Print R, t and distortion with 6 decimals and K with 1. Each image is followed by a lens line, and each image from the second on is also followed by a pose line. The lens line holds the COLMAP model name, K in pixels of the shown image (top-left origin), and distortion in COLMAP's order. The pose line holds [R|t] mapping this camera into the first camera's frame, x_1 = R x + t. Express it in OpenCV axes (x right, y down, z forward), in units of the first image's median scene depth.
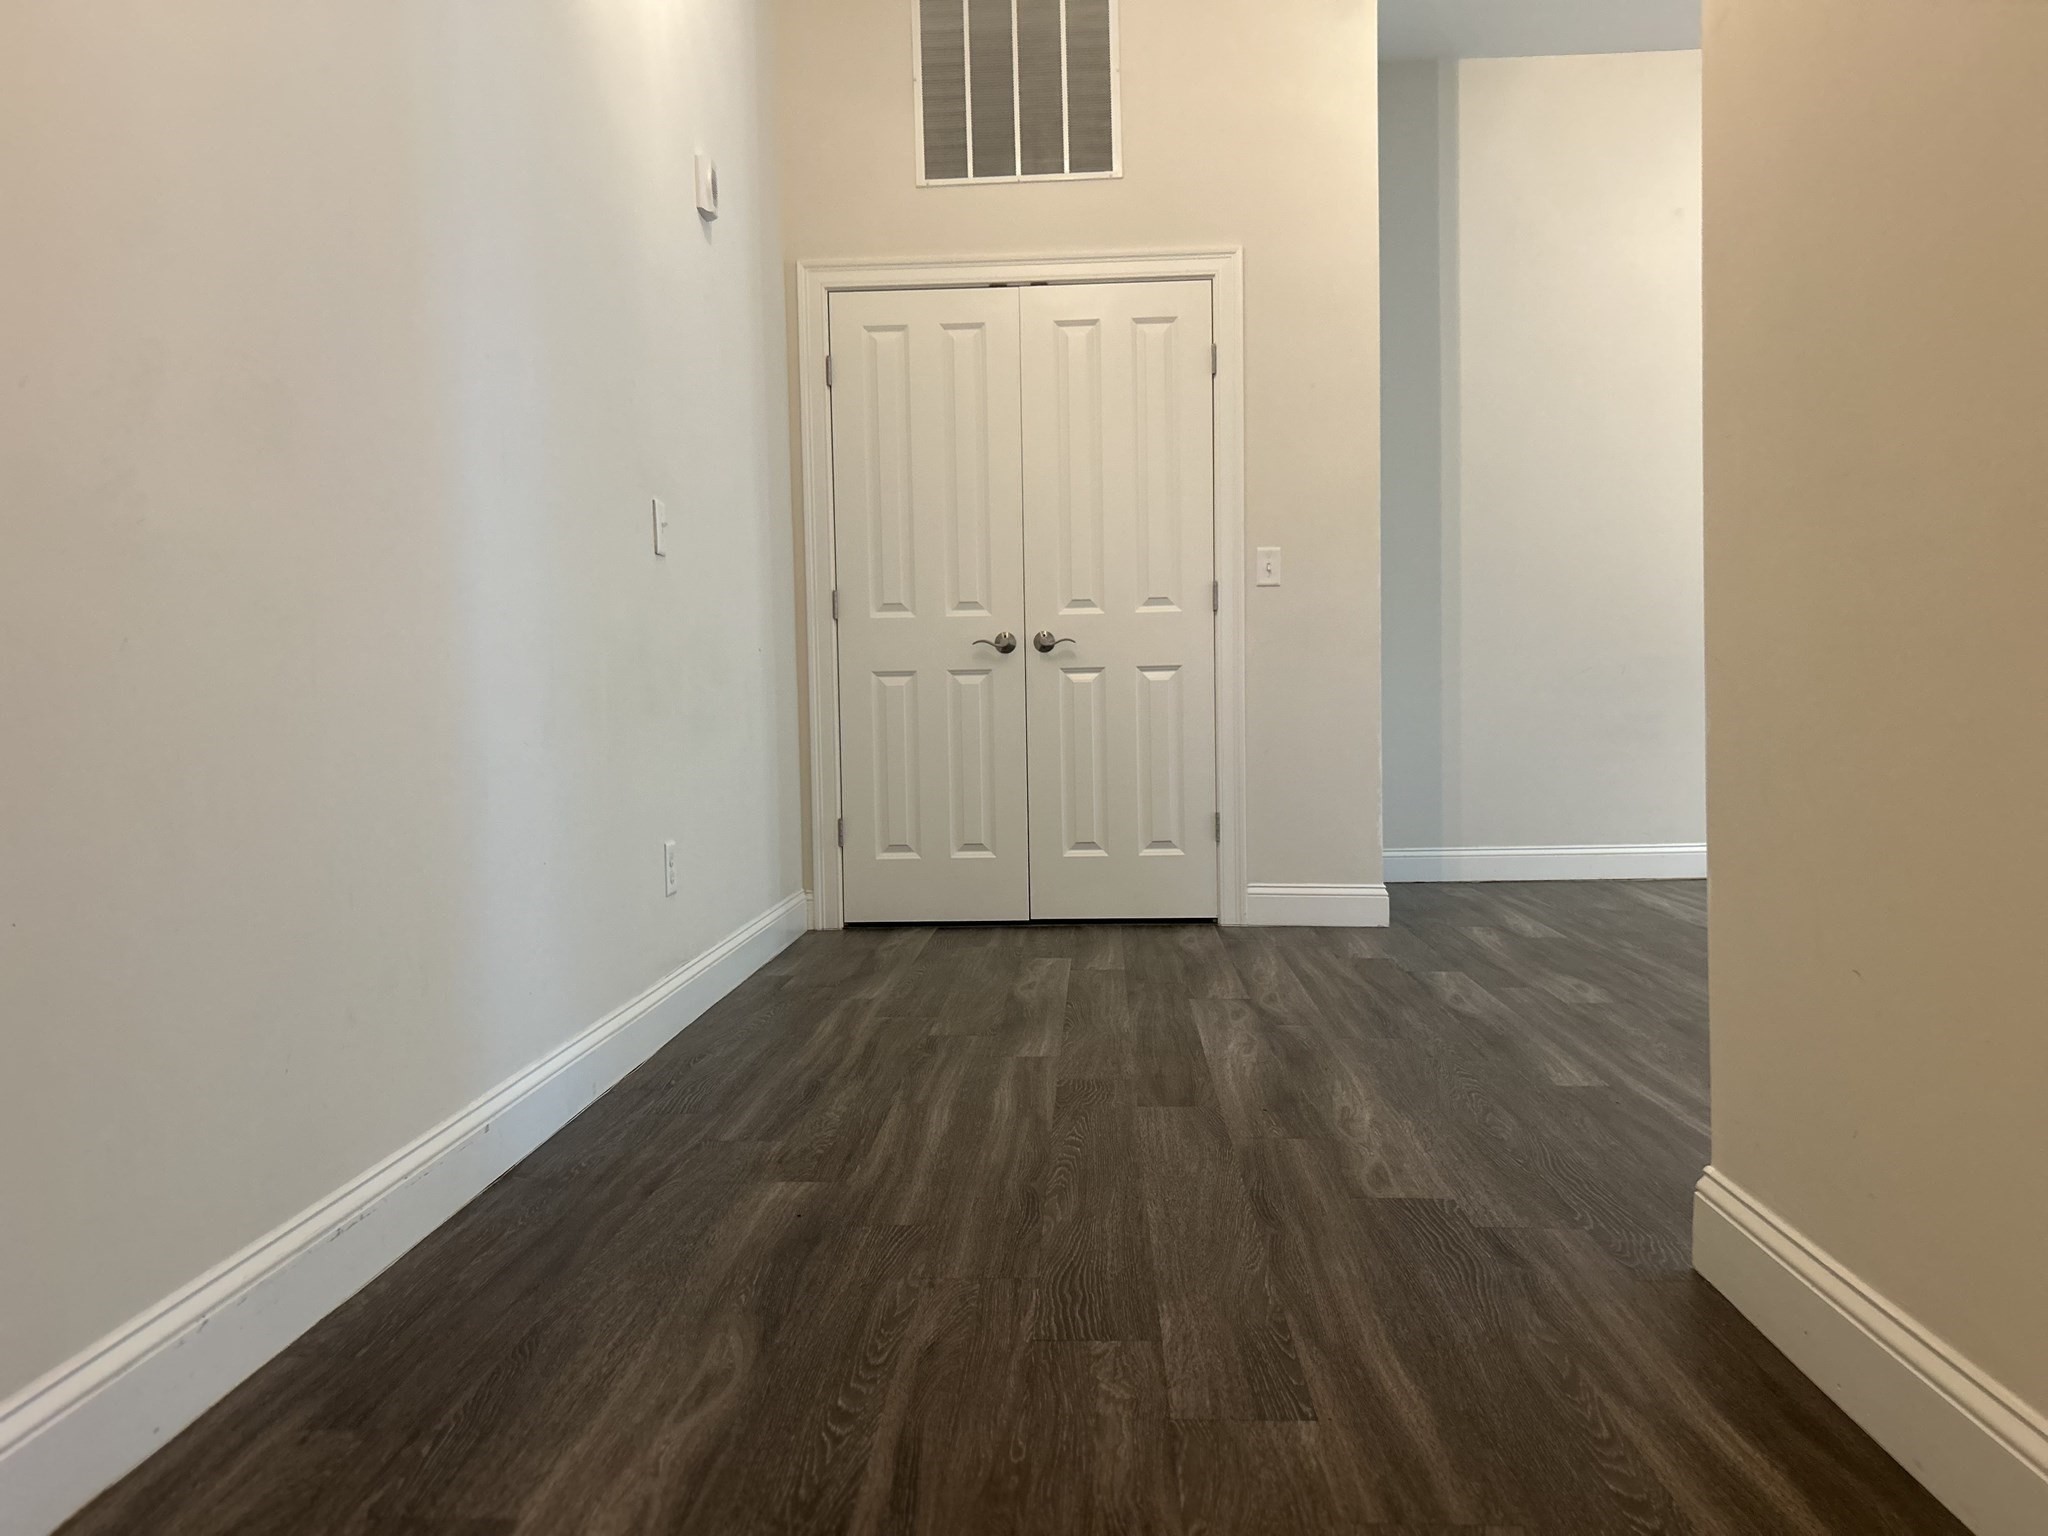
lens RADIAL K [[1557.5, 0, 1010.6], [0, 1557.5, 768.6], [0, 0, 1]] dist [0.058279, -0.057121]
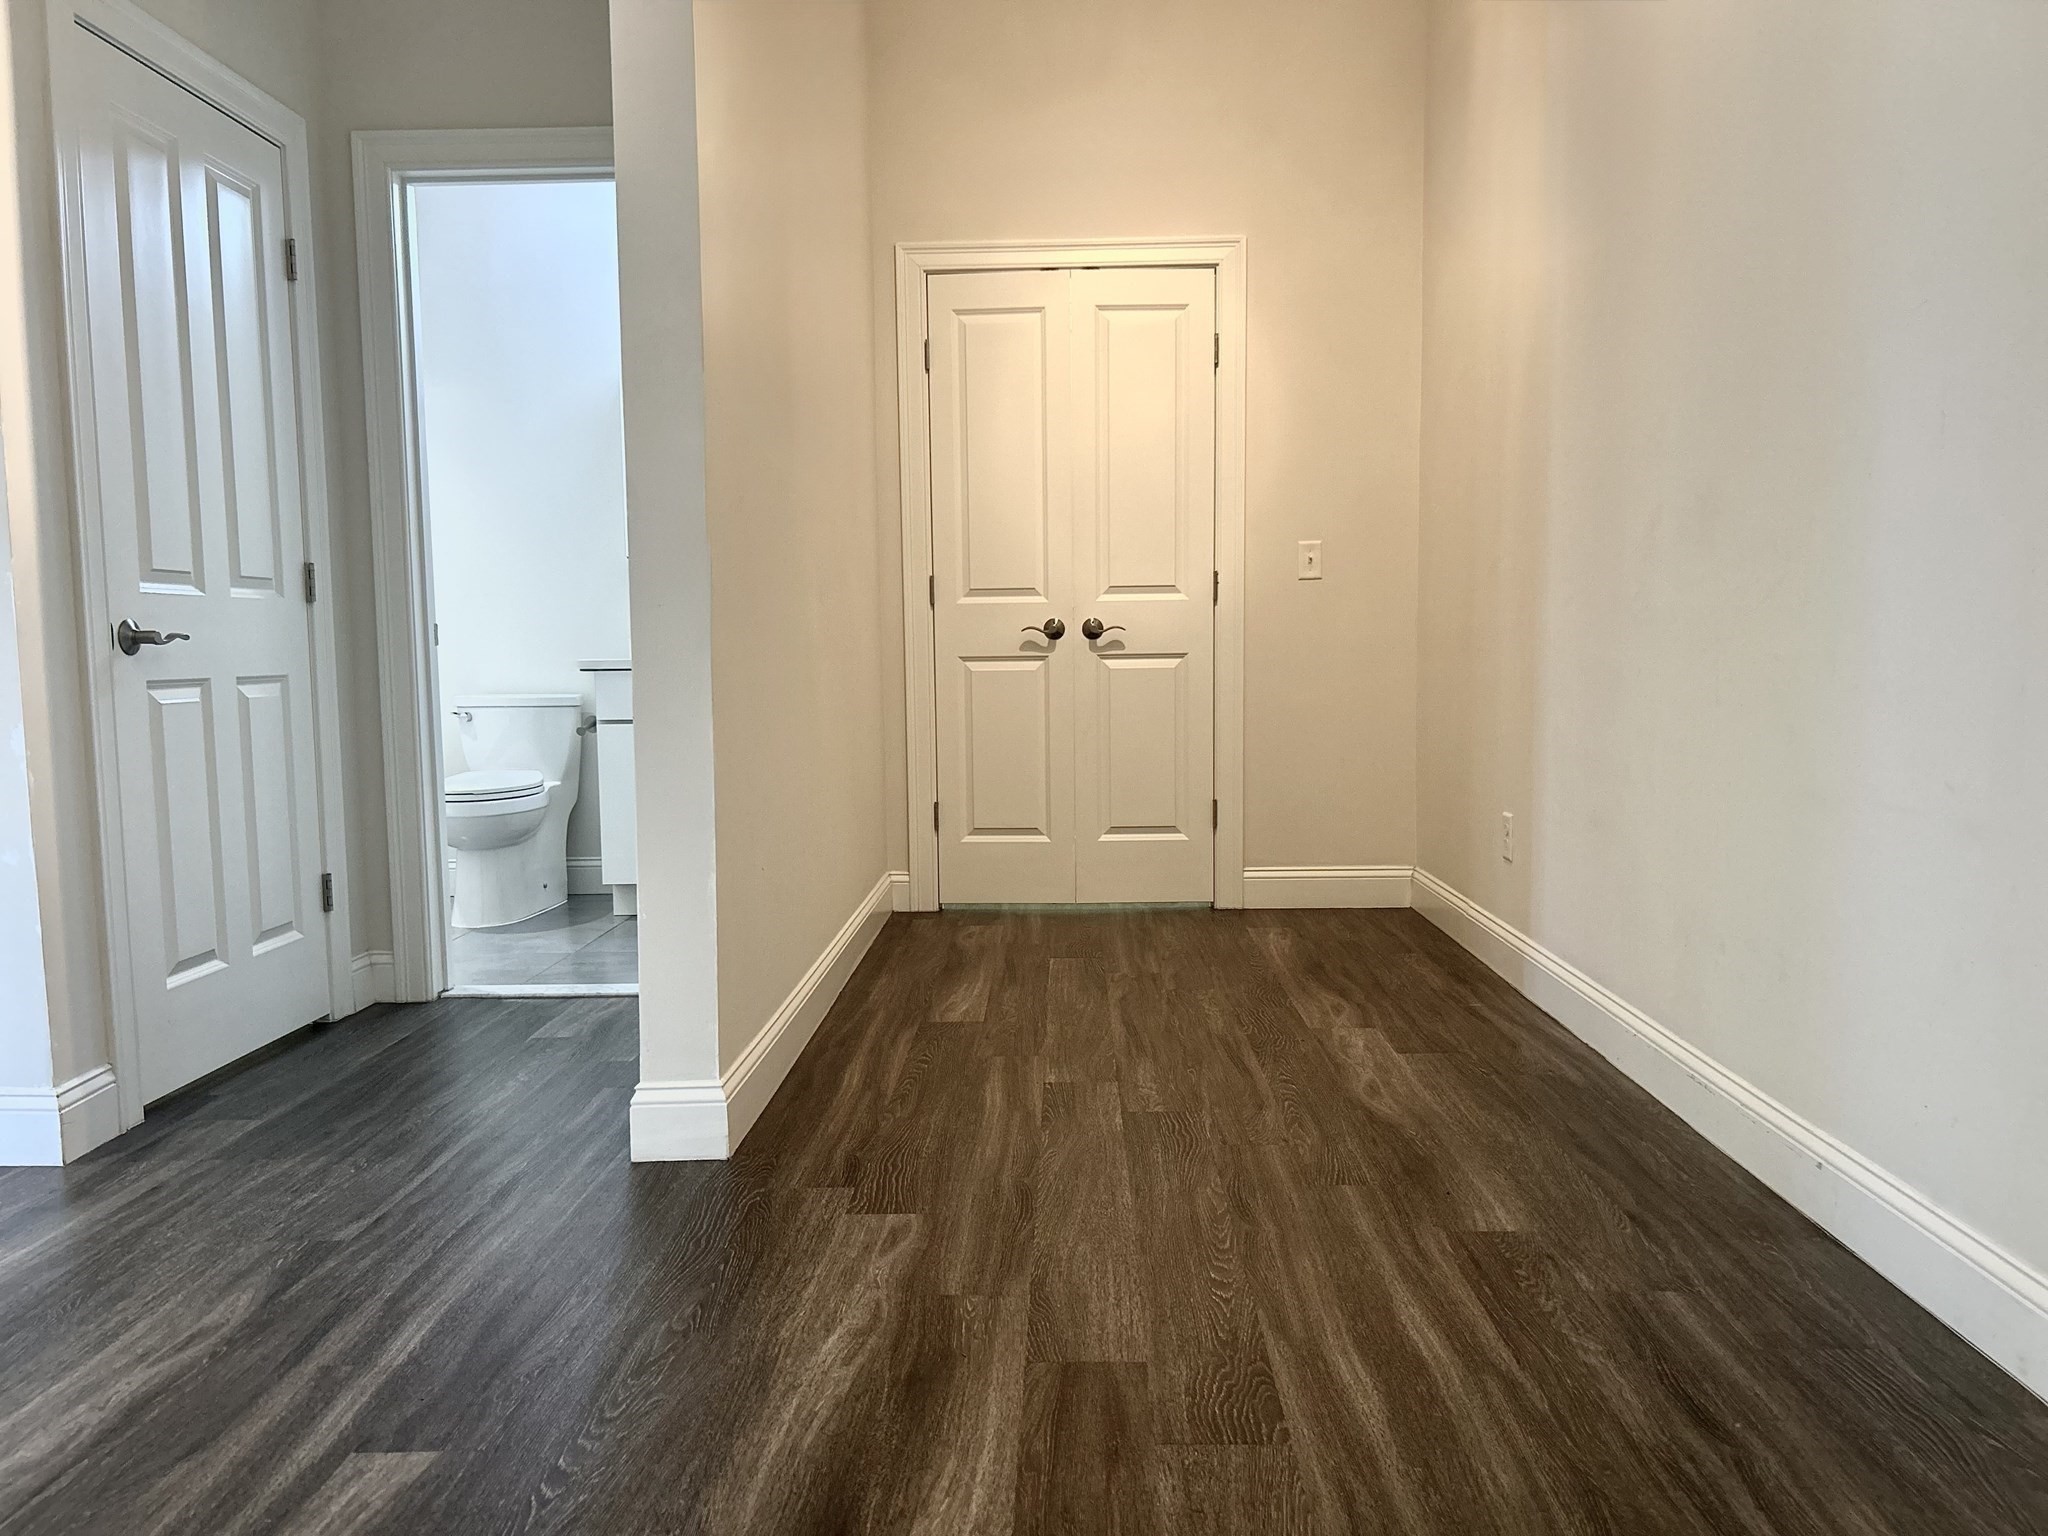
lens RADIAL K [[1557.5, 0, 1030.7], [0, 1557.5, 762.6], [0, 0, 1]] dist [0.058279, -0.057121]
pose [[-0.999116, 0.034392, -0.024188, 0.166422], [0.031330, 0.992613, 0.117212, -0.146448], [0.028041, 0.116350, -0.992812, 1.965055]]
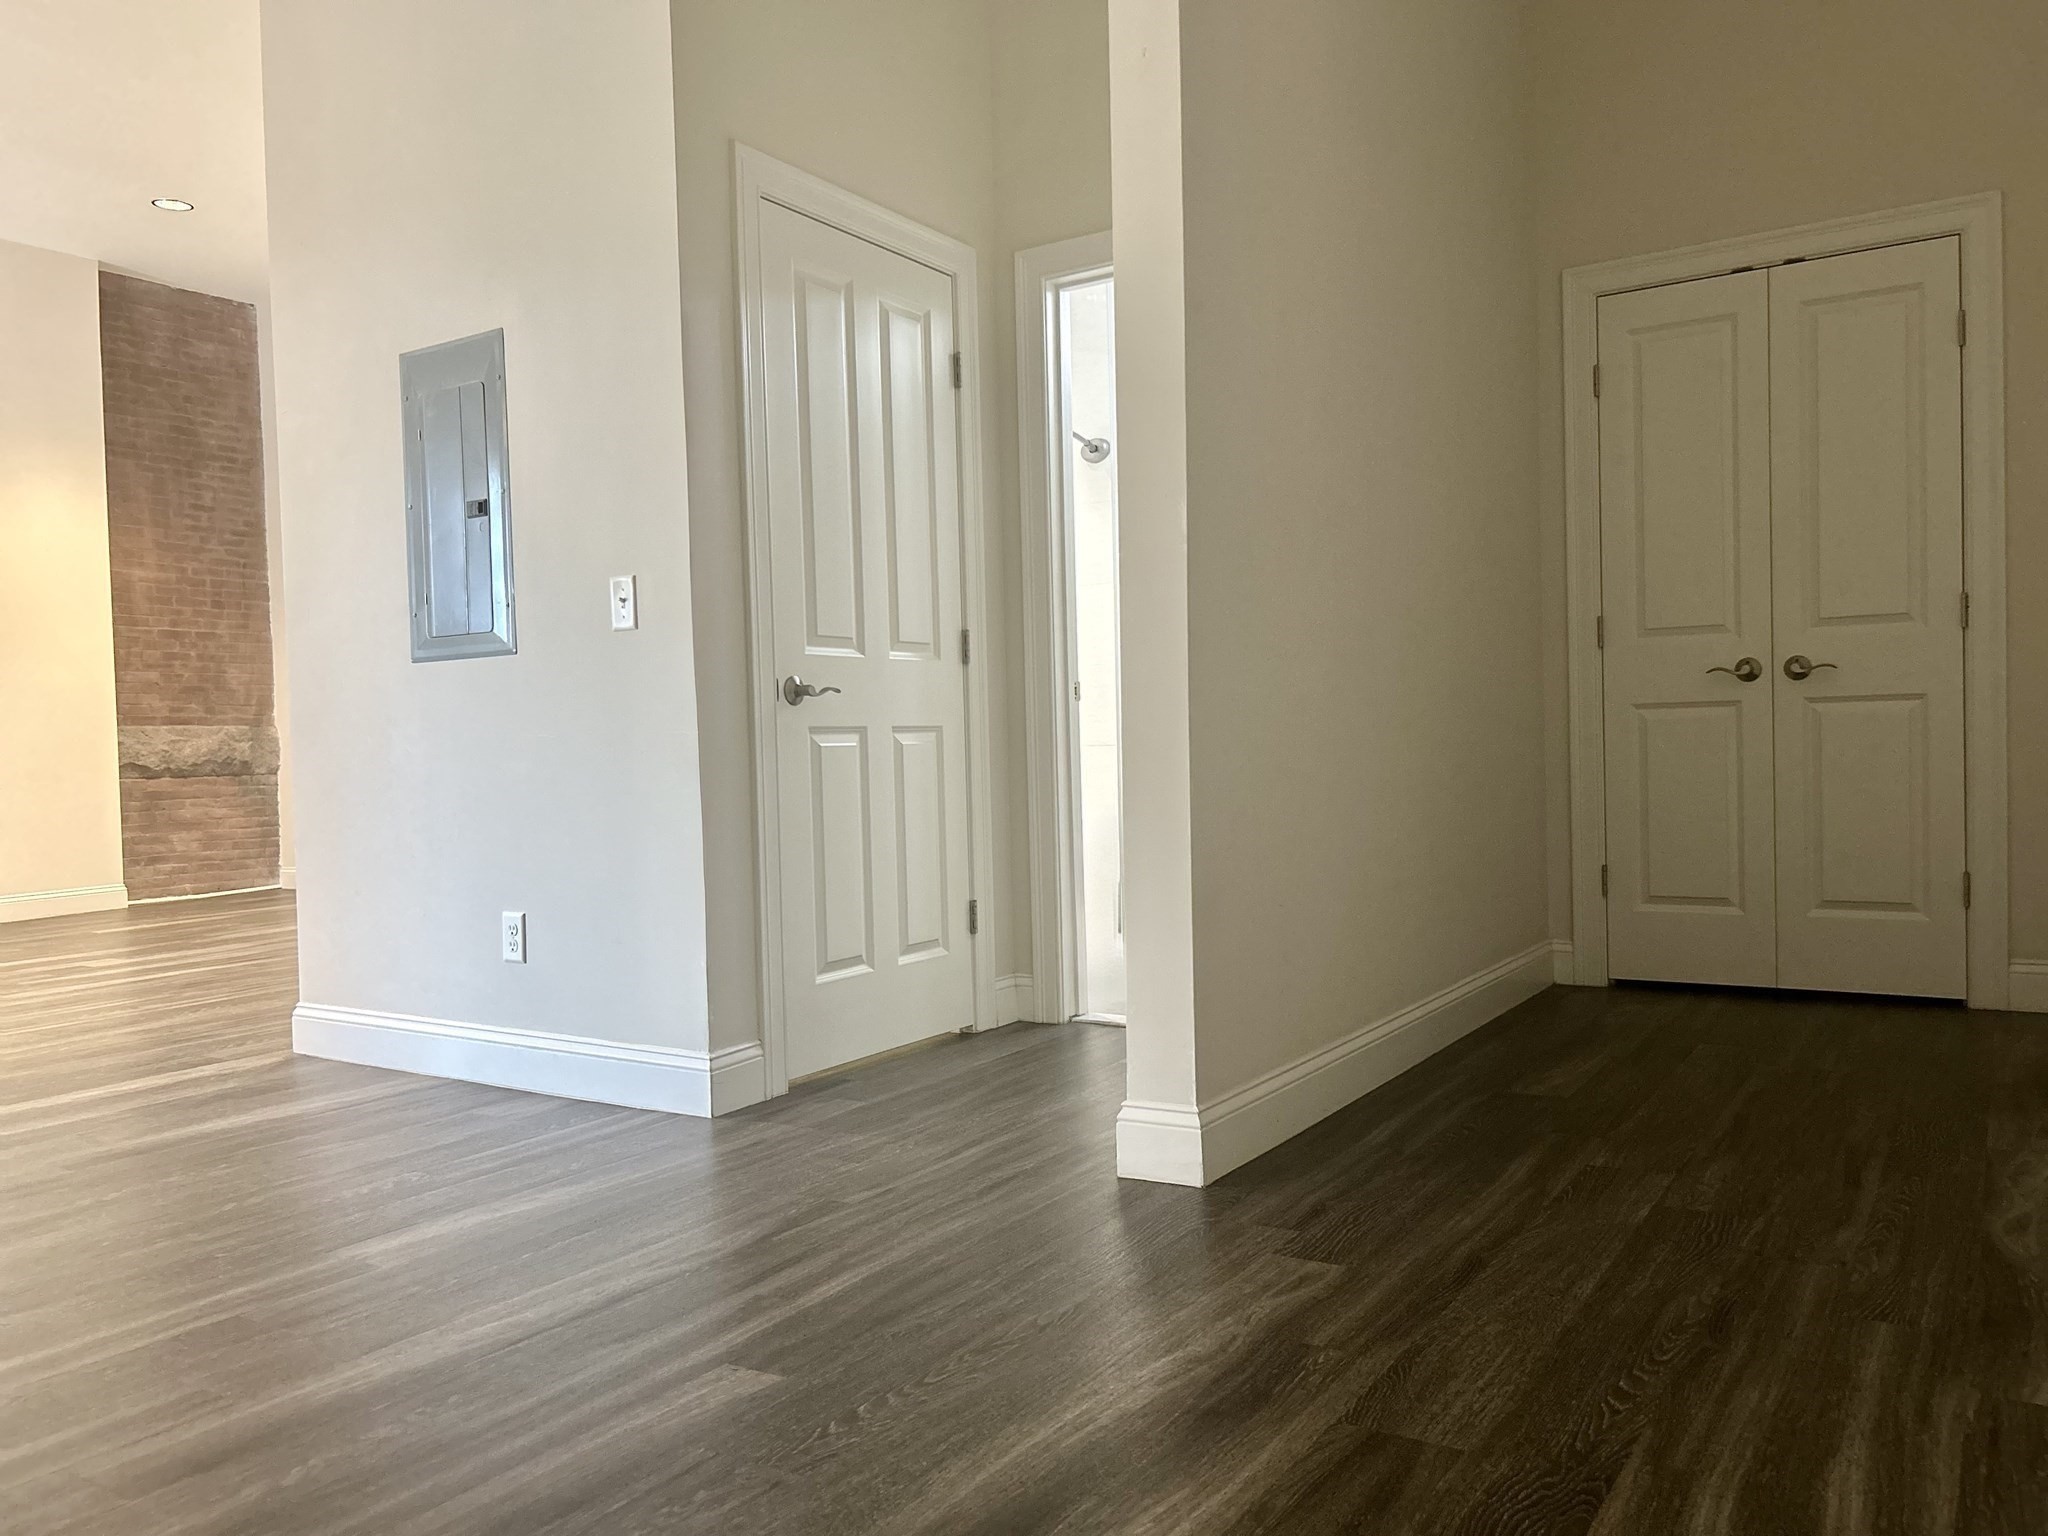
lens RADIAL K [[1557.5, 0, 1027.5], [0, 1557.5, 765.3], [0, 0, 1]] dist [0.058279, -0.057121]
pose [[-0.872085, 0.035446, 0.488069, -0.089188], [0.062892, 0.997220, 0.039953, -0.093352], [-0.485297, 0.065538, -0.871890, 1.896615]]
